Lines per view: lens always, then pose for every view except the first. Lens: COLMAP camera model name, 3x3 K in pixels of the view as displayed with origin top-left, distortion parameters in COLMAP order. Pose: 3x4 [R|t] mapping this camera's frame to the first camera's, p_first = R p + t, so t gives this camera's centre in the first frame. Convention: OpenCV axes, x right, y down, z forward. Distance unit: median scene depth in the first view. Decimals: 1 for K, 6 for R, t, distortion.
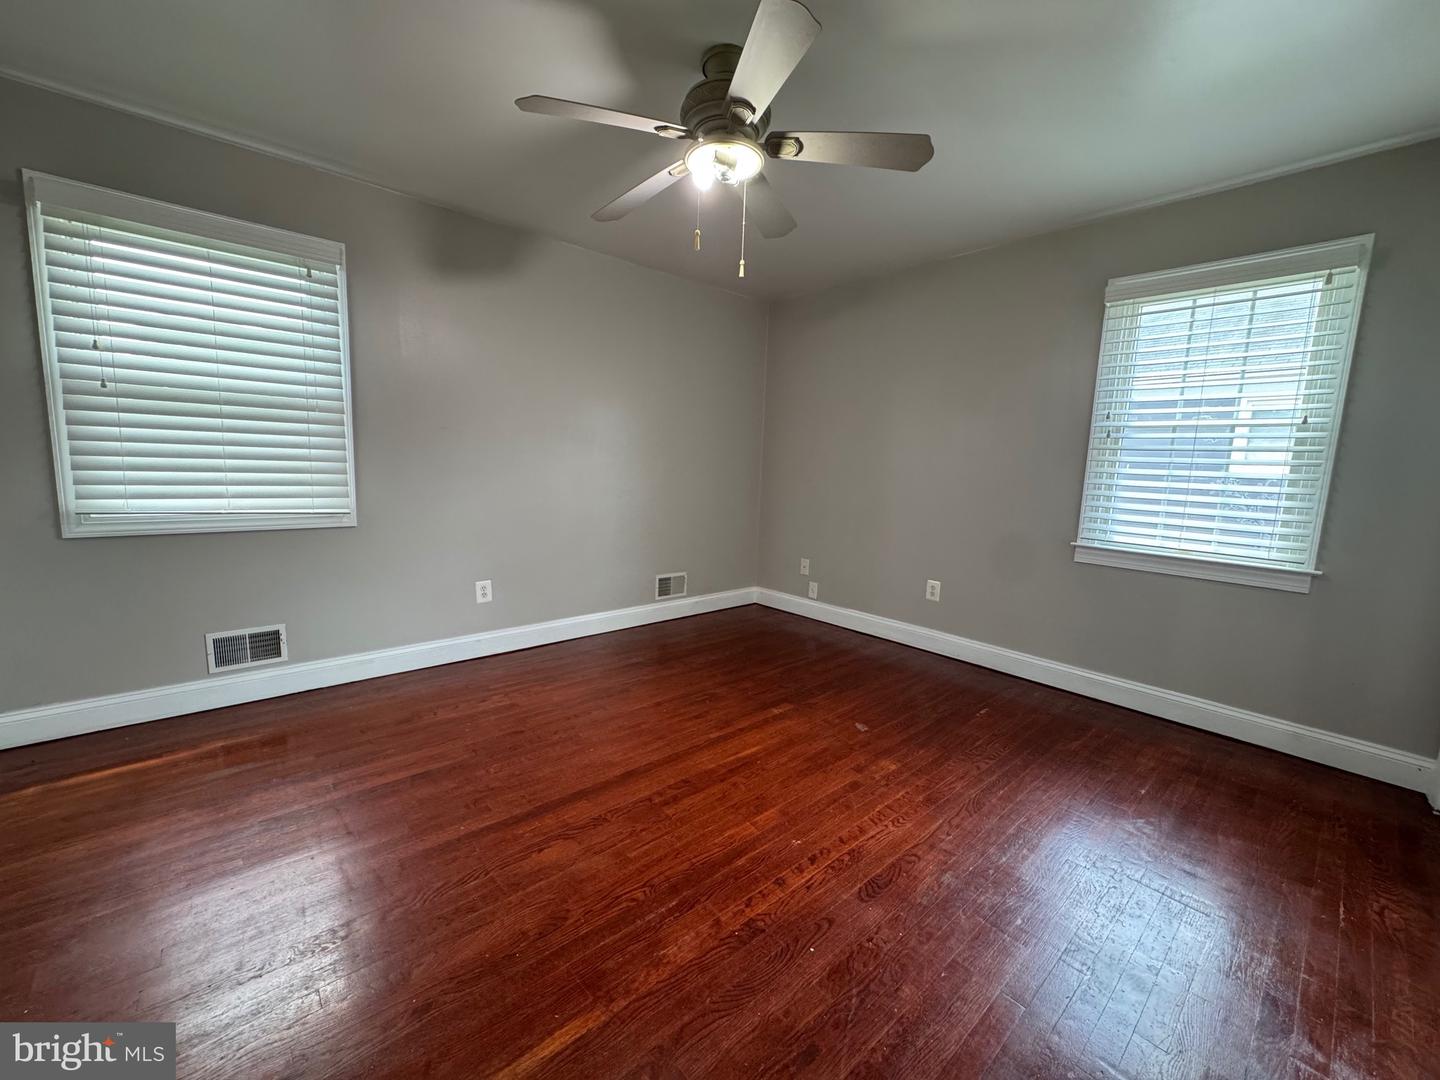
lens RADIAL K [[578.0, 0, 713.6], [0, 578.0, 542.5], [0, 0, 1]] dist [-0.001792, 0.000367]
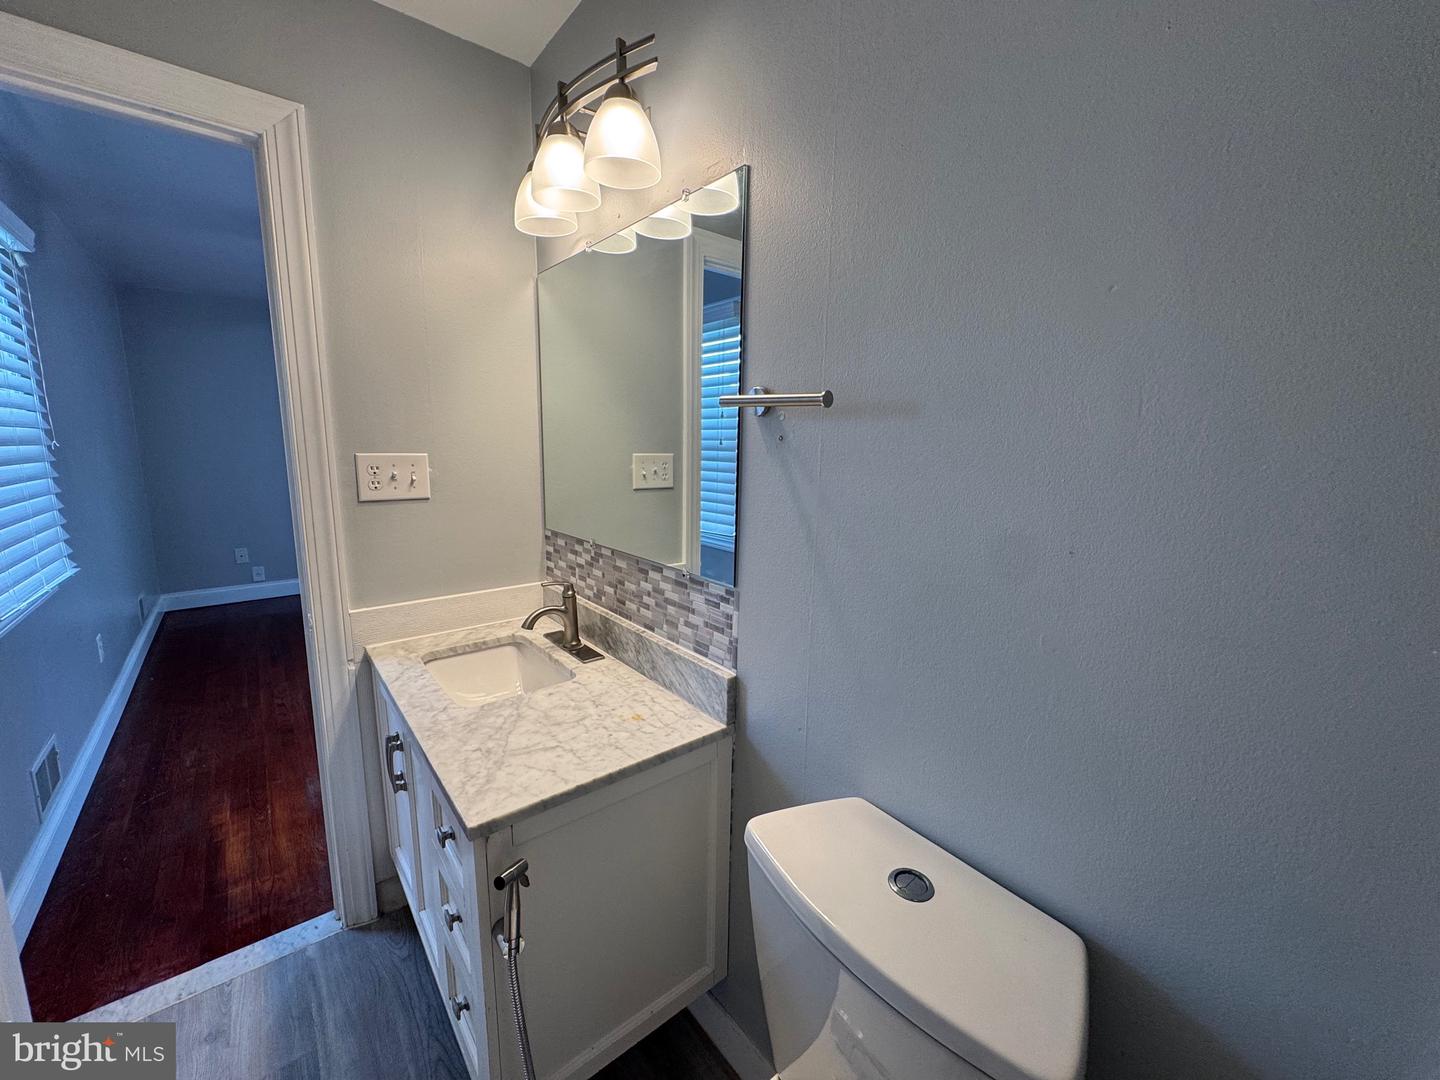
lens RADIAL K [[578.0, 0, 722.4], [0, 578.0, 540.4], [0, 0, 1]] dist [-0.001792, 0.000367]
pose [[0.040481, -0.206911, 0.977522, -1.339530], [0.123533, 0.971854, 0.200596, -0.142890], [-0.991514, 0.112636, 0.064902, 0.061660]]
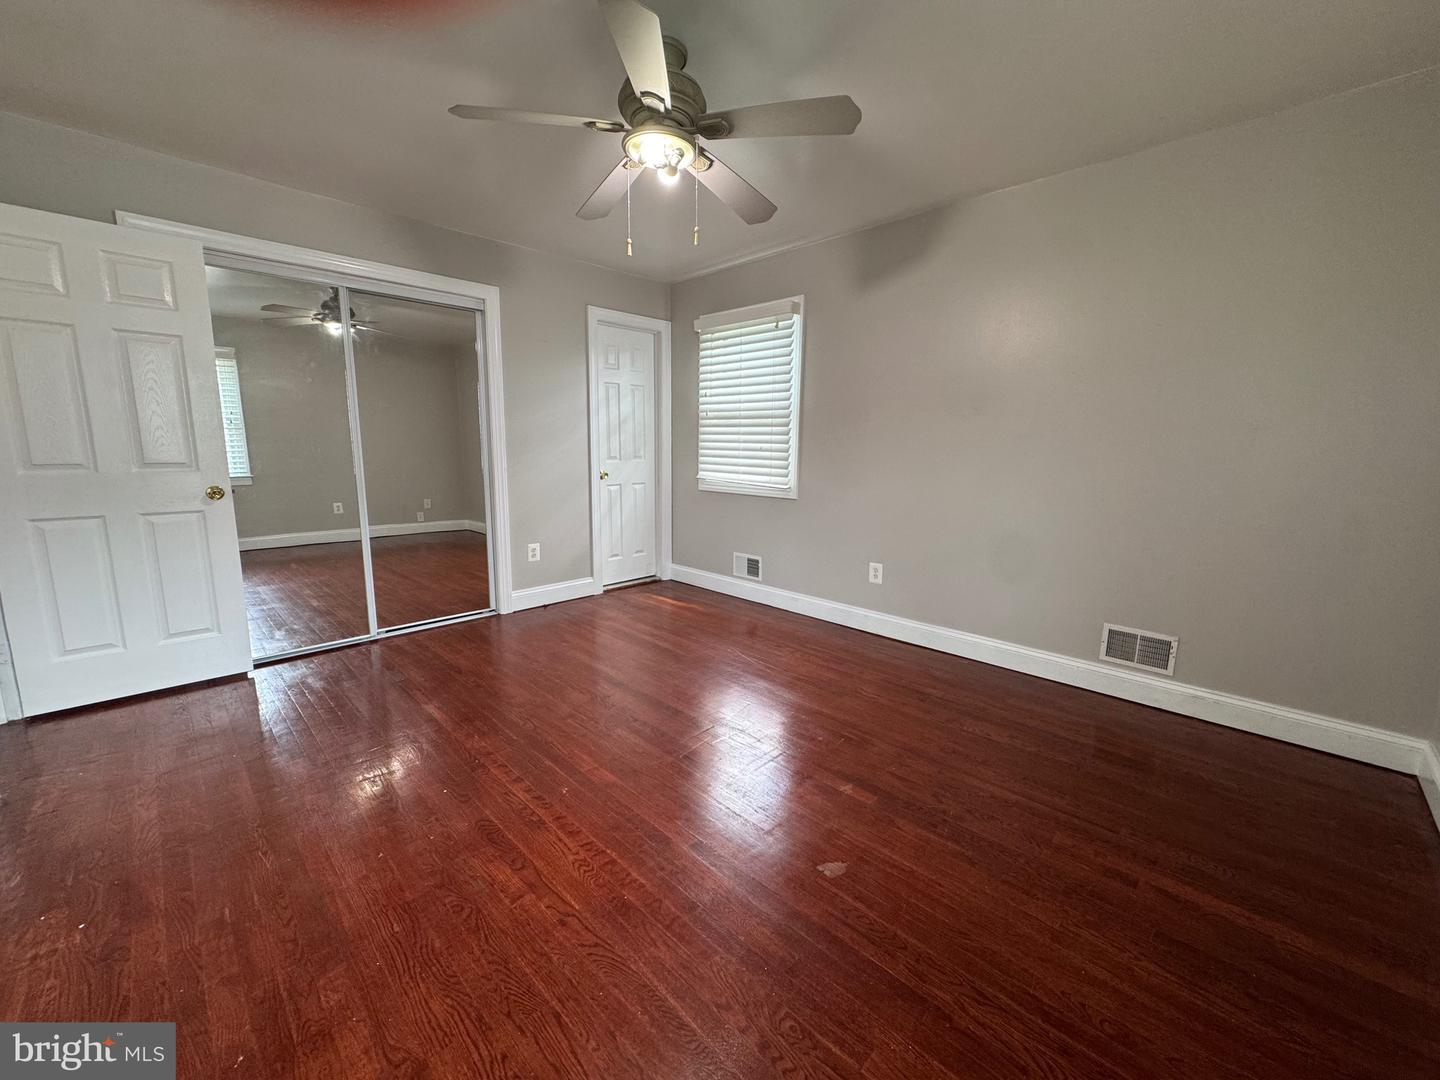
lens RADIAL K [[578.0, 0, 717.4], [0, 578.0, 536.6], [0, 0, 1]] dist [-0.001792, 0.000367]
pose [[0.056297, 0.119700, -0.991213, 0.756777], [-0.153371, 0.982040, 0.109882, -0.063767], [0.986564, 0.145837, 0.073645, 0.740977]]
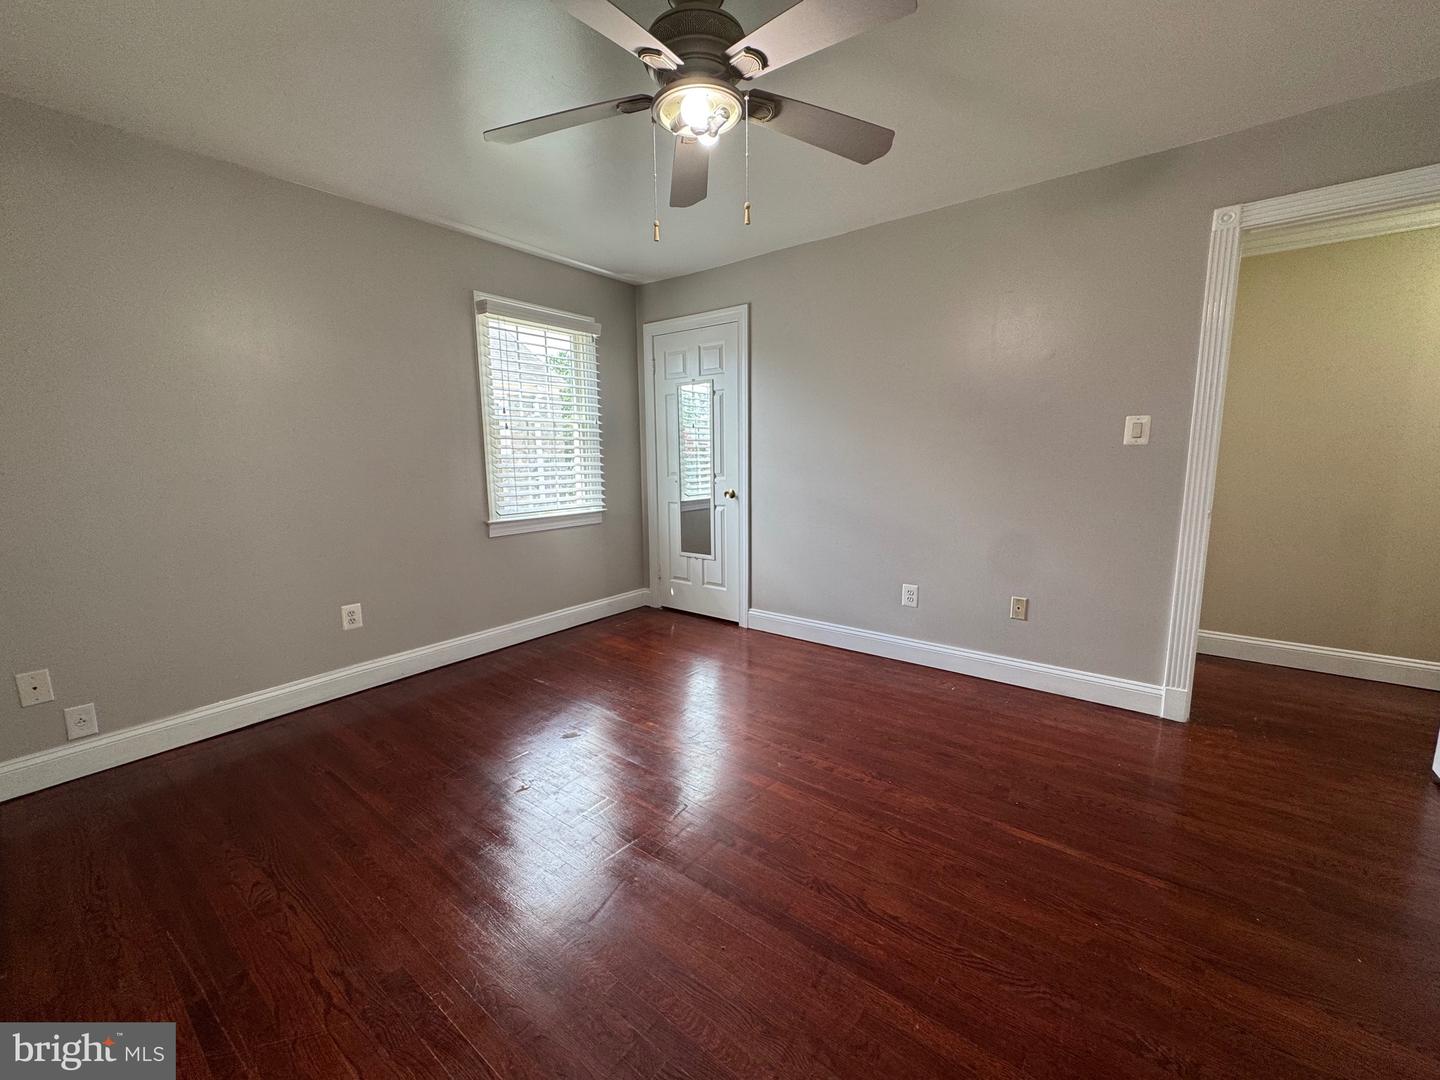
lens RADIAL K [[578.0, 0, 719.7], [0, 578.0, 538.8], [0, 0, 1]] dist [-0.001792, 0.000367]
pose [[-0.198224, -0.177016, 0.964040, -0.611197], [0.143097, 0.967792, 0.207129, -0.146964], [-0.969655, 0.179009, -0.166509, 0.806898]]
